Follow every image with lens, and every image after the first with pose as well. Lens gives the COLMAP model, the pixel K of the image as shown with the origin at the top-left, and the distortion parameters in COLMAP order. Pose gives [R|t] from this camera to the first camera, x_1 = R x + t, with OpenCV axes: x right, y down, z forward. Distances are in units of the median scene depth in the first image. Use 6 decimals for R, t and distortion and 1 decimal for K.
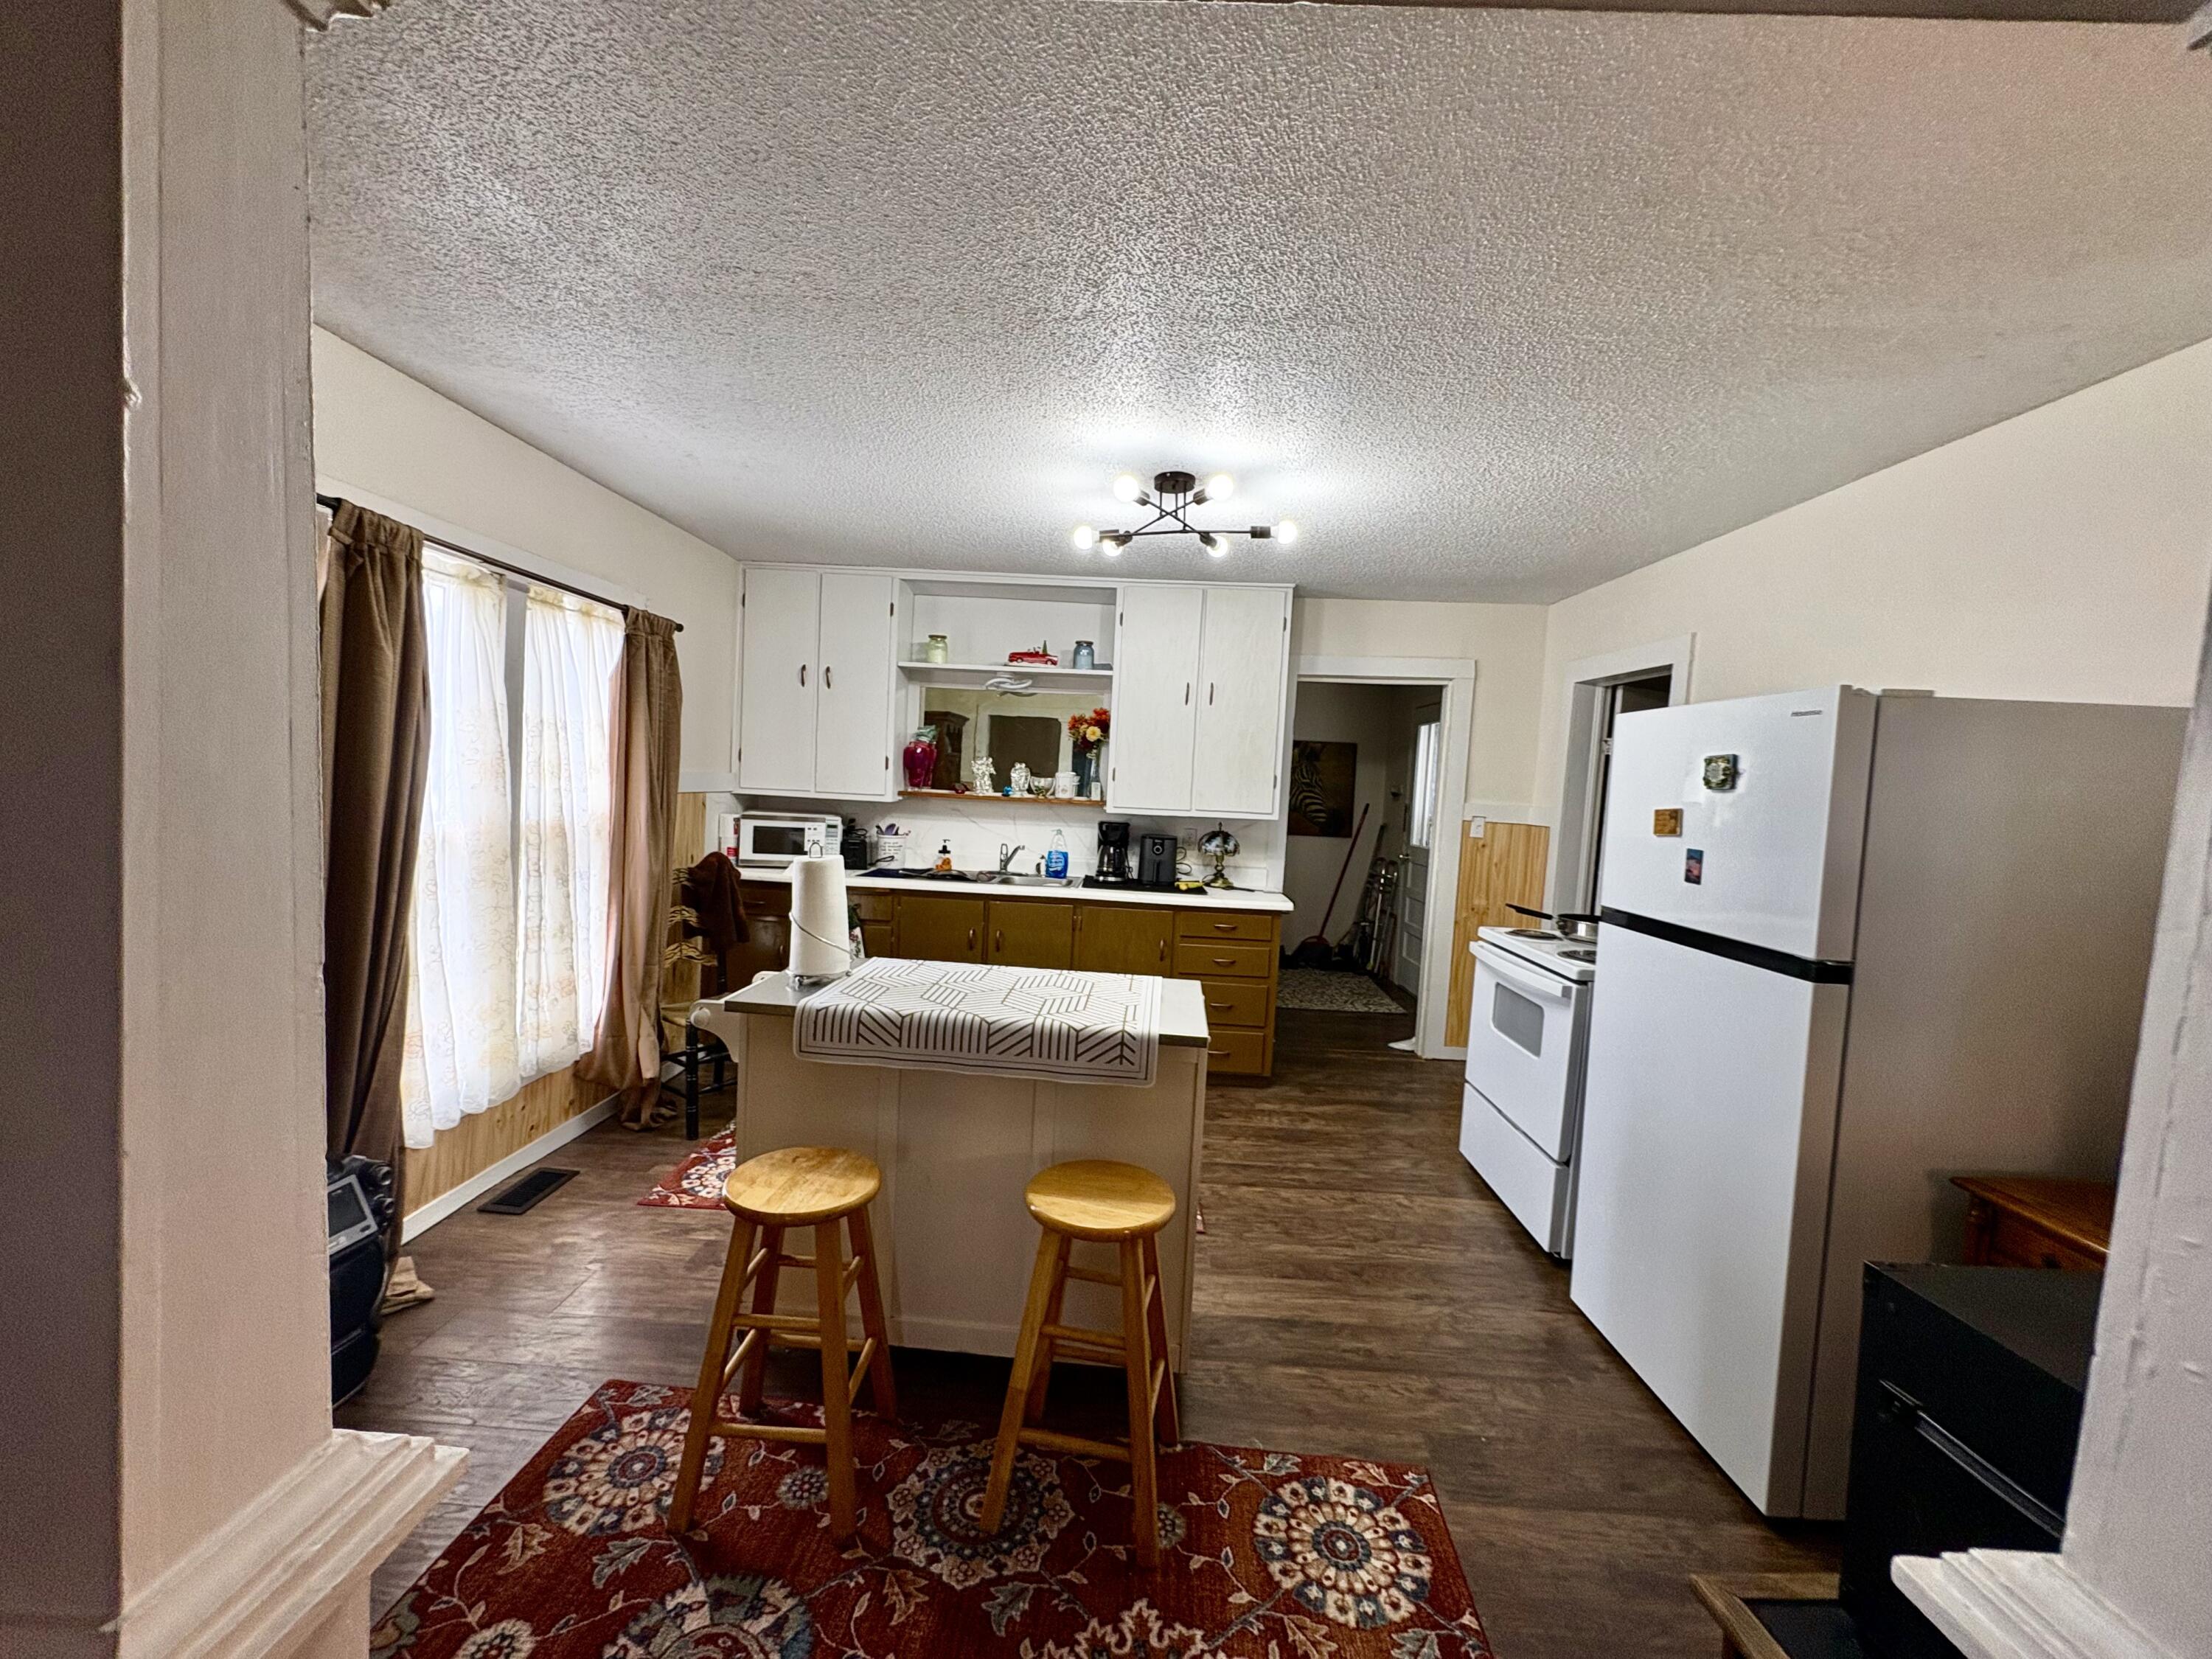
lens RADIAL K [[880.0, 0, 1105.4], [0, 880.0, 831.6], [0, 0, 1]] dist [-0.000393, 0.000708]
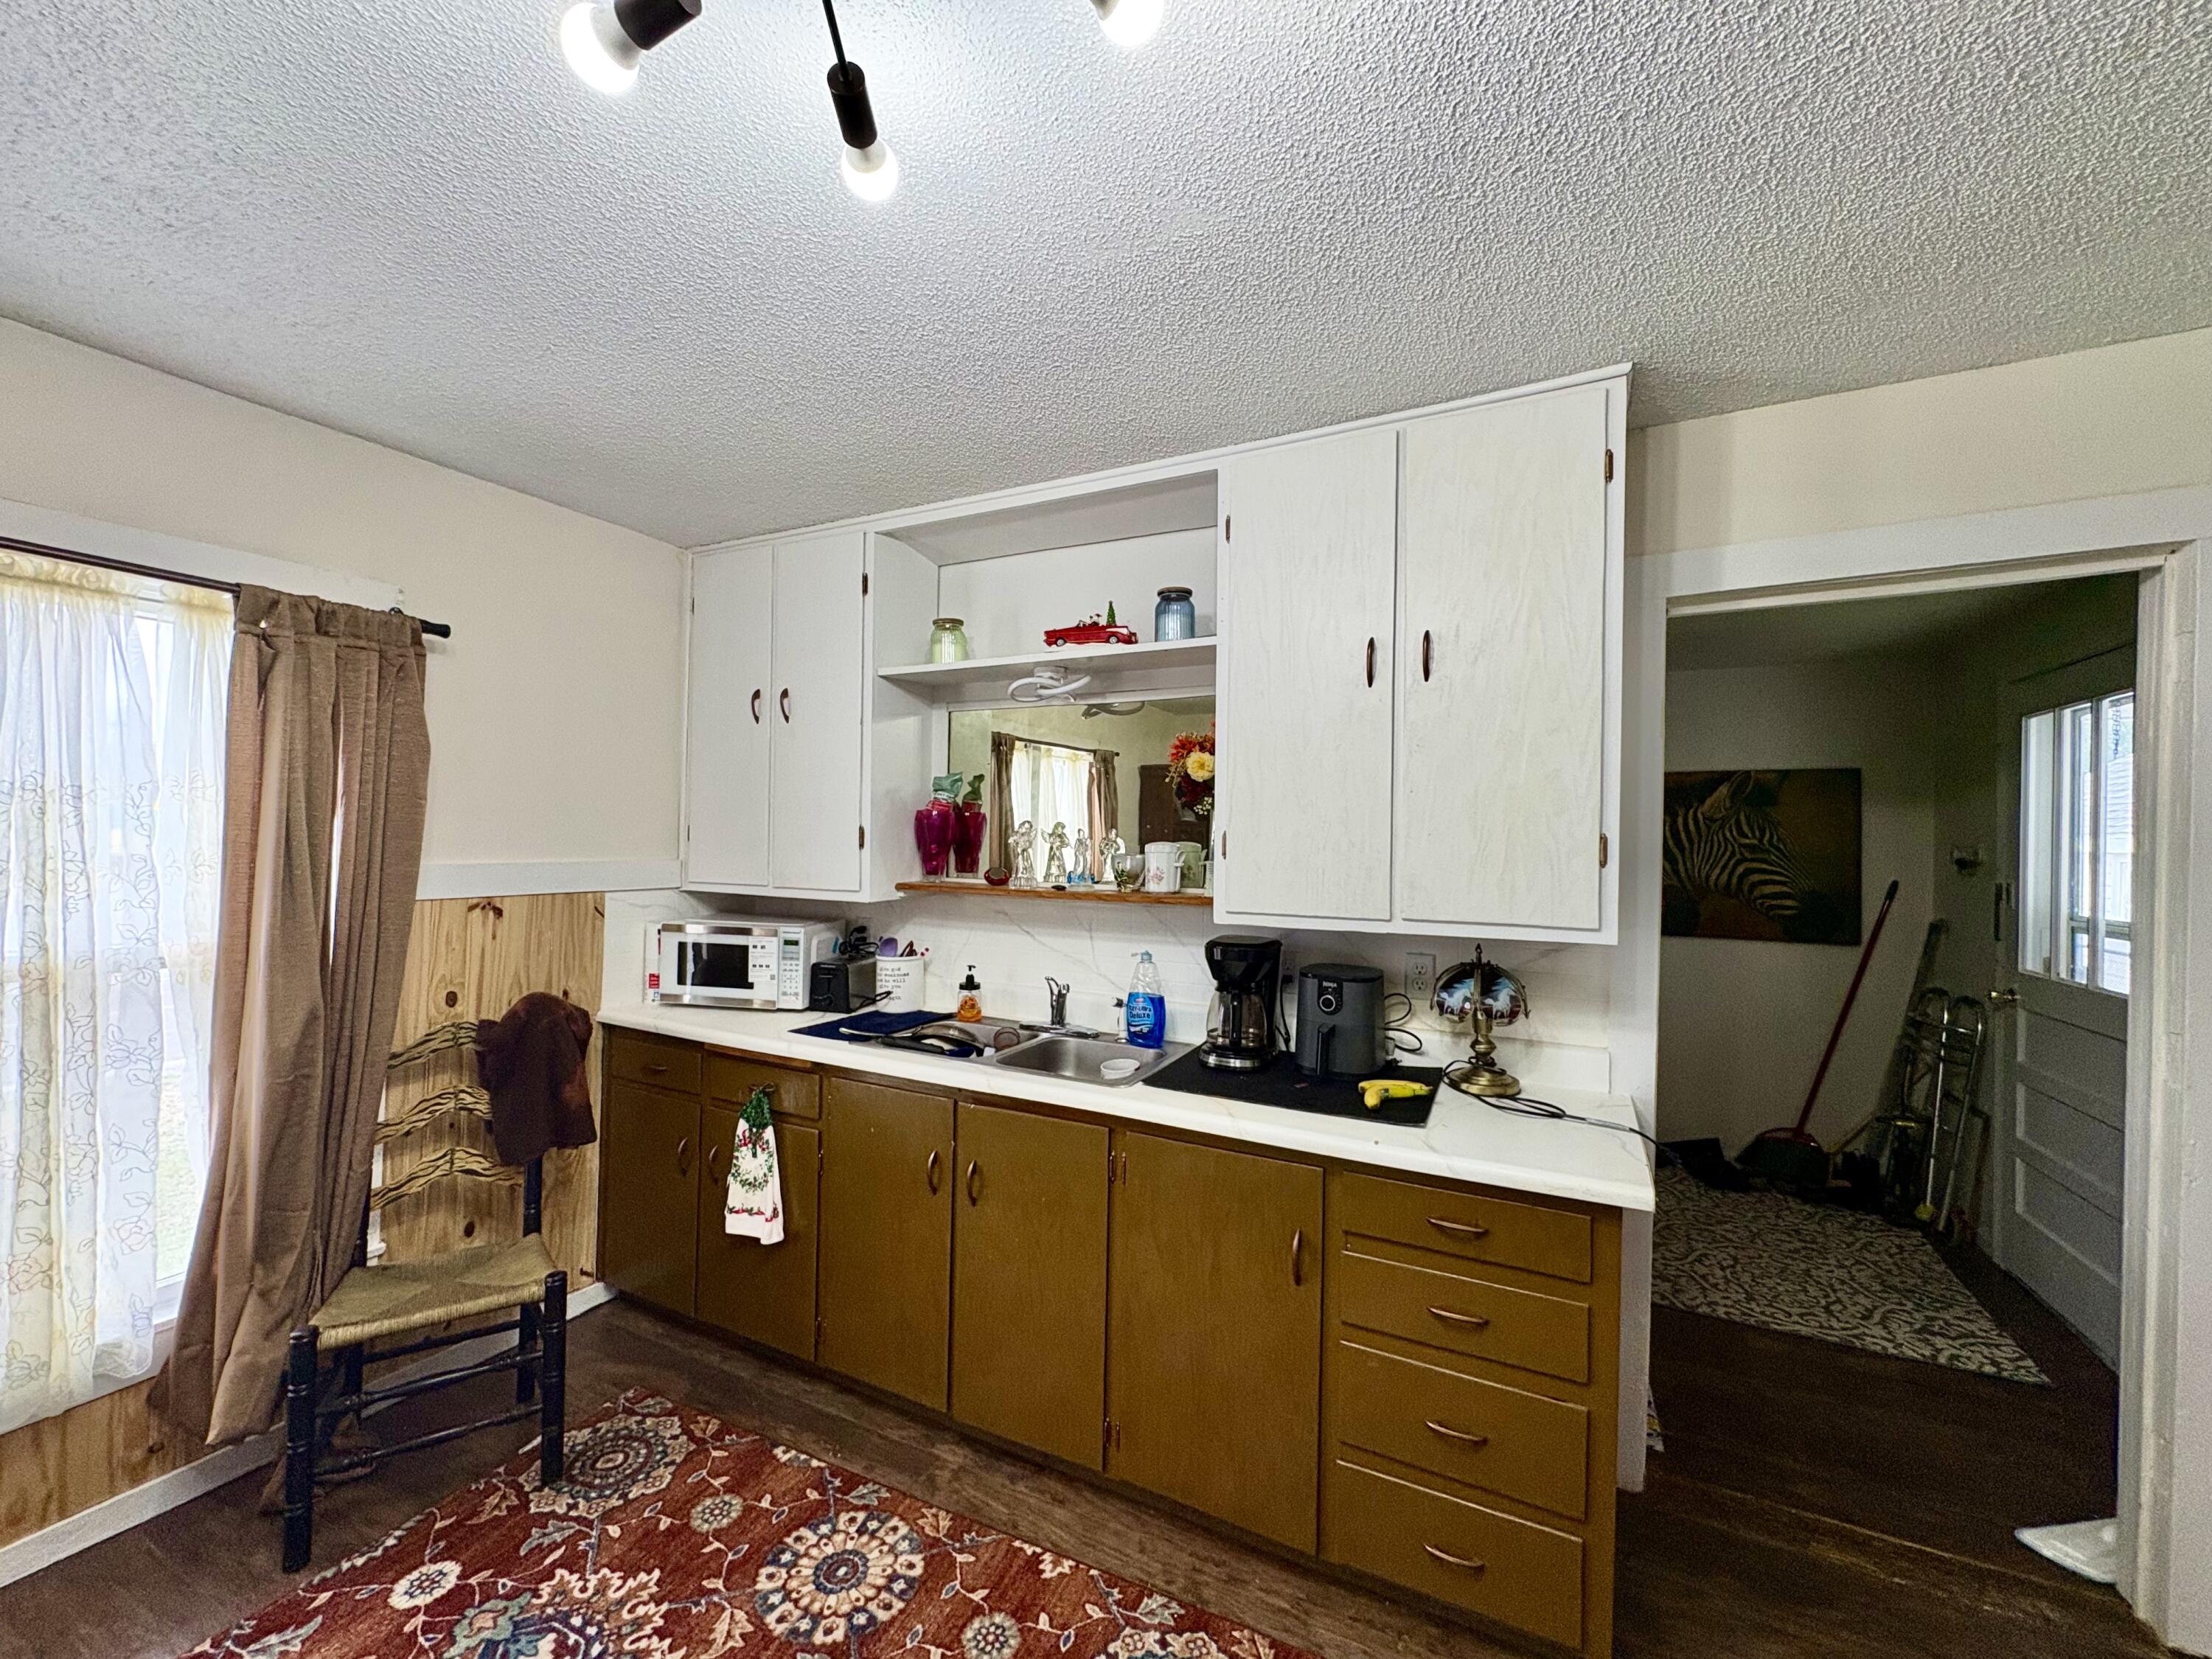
lens RADIAL K [[877.3, 0, 1108.2], [0, 877.3, 835.2], [0, 0, 1]] dist [-0.000357, -0.000301]
pose [[0.905615, -0.035740, -0.422592, 0.157065], [0.003420, 0.997026, -0.076991, -0.033336], [0.424087, 0.068279, 0.903044, 0.539188]]
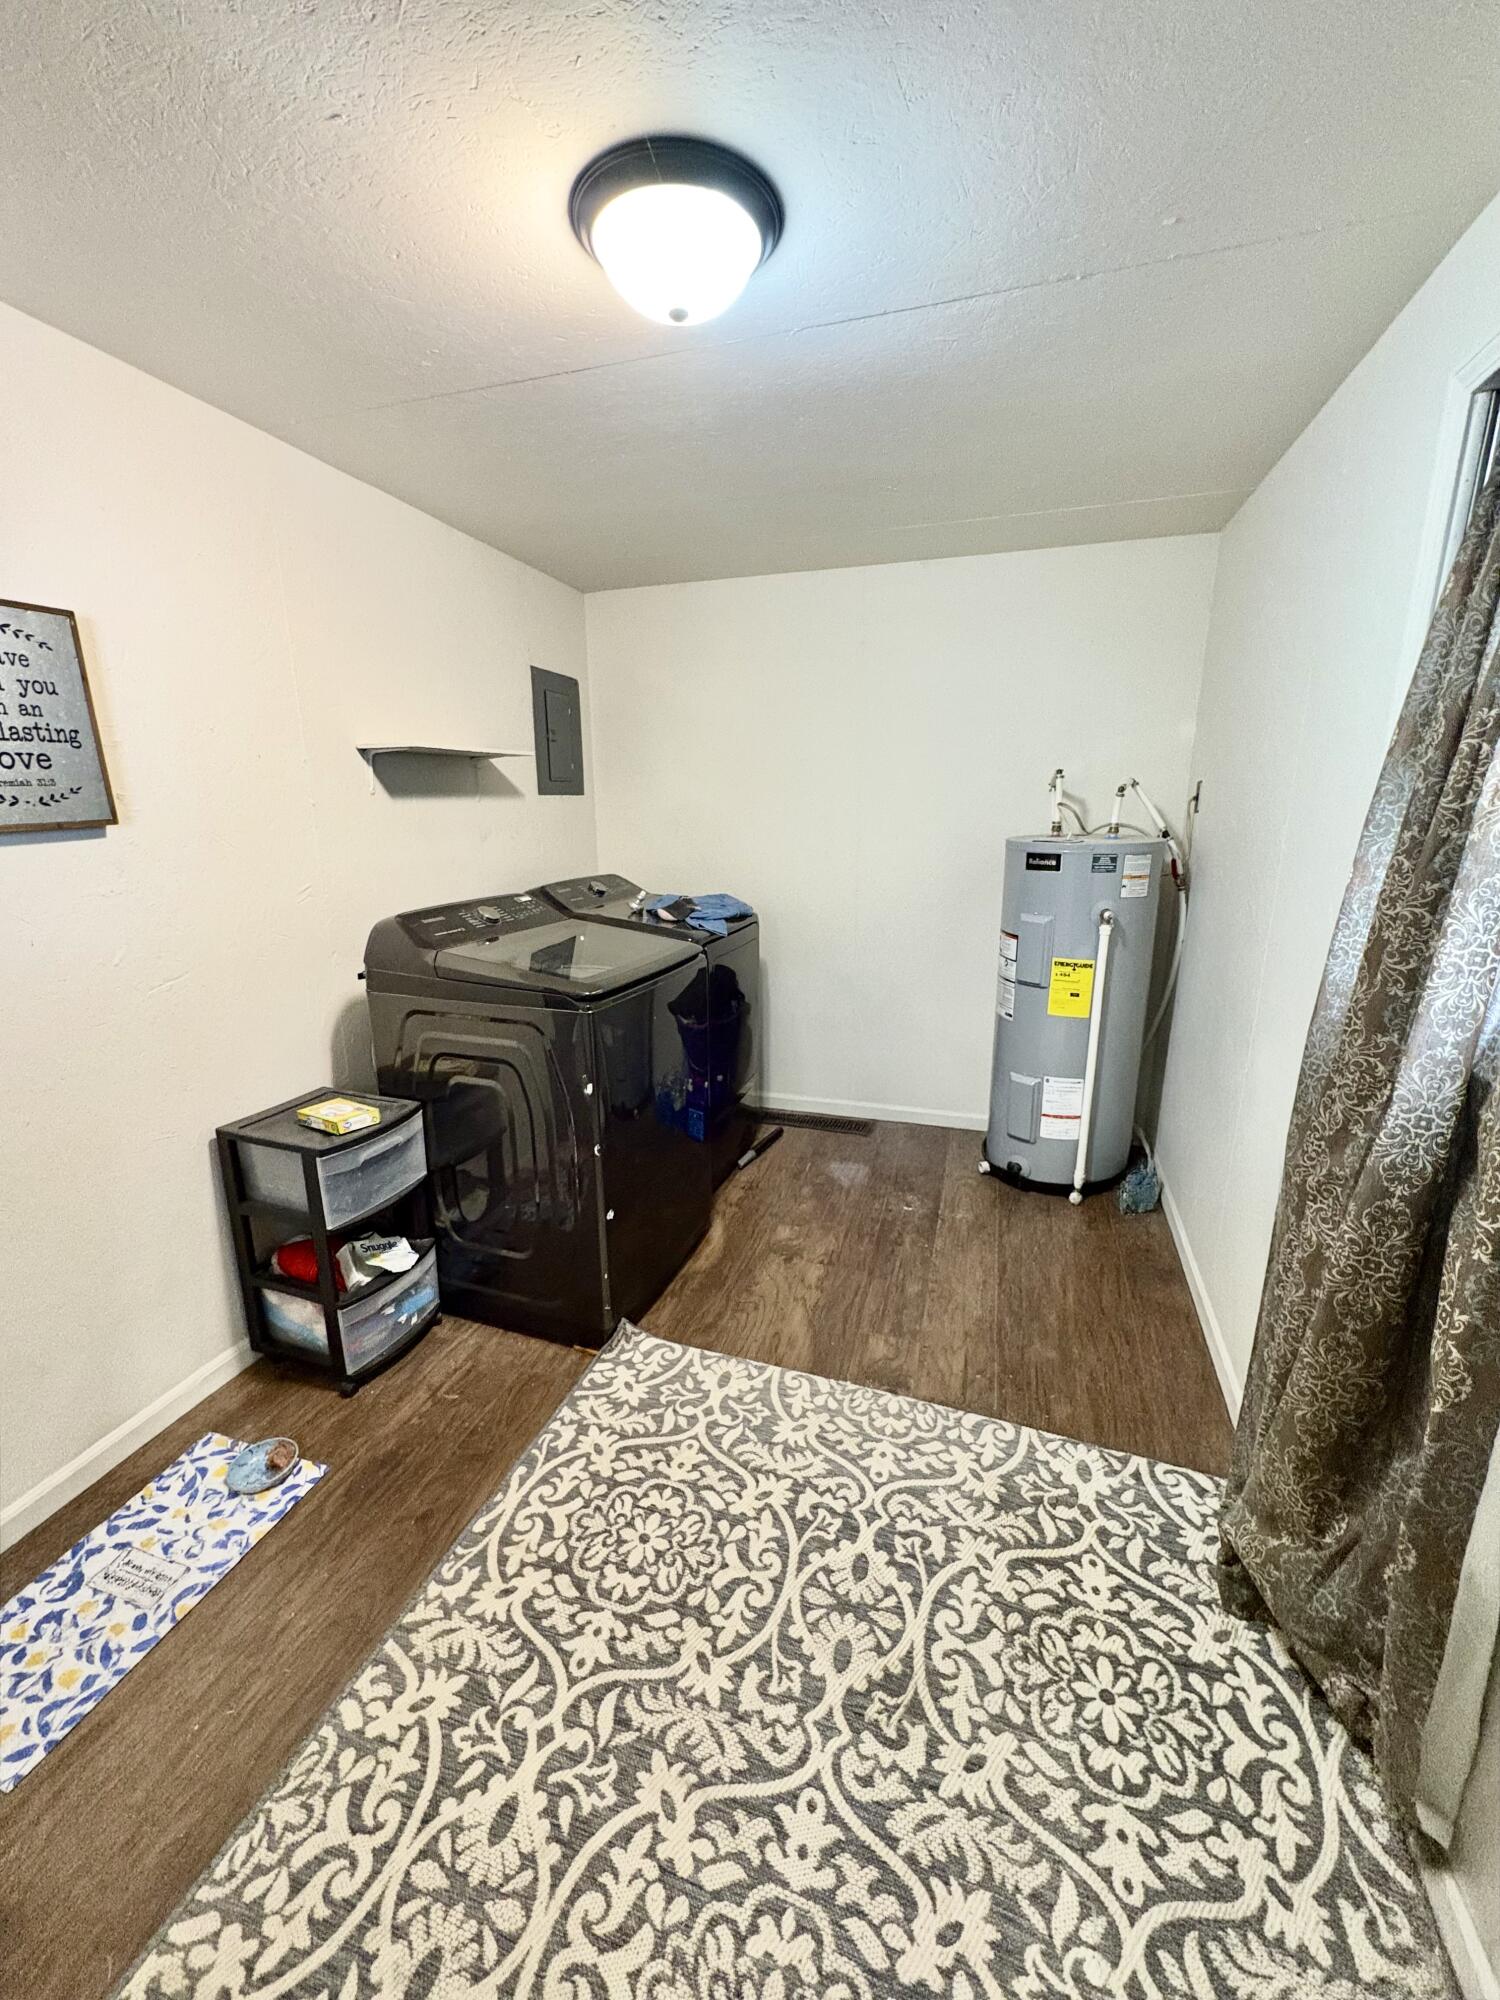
lens RADIAL K [[795.7, 0, 750.0], [0, 795.7, 1000.0], [0, 0, 1]] dist [-0.000393, 0.000708]
pose [[-0.283349, 0.196655, -0.938638, 0.601520], [-0.058513, 0.973381, 0.221597, -0.059056], [0.957230, 0.117712, -0.264300, 1.499225]]
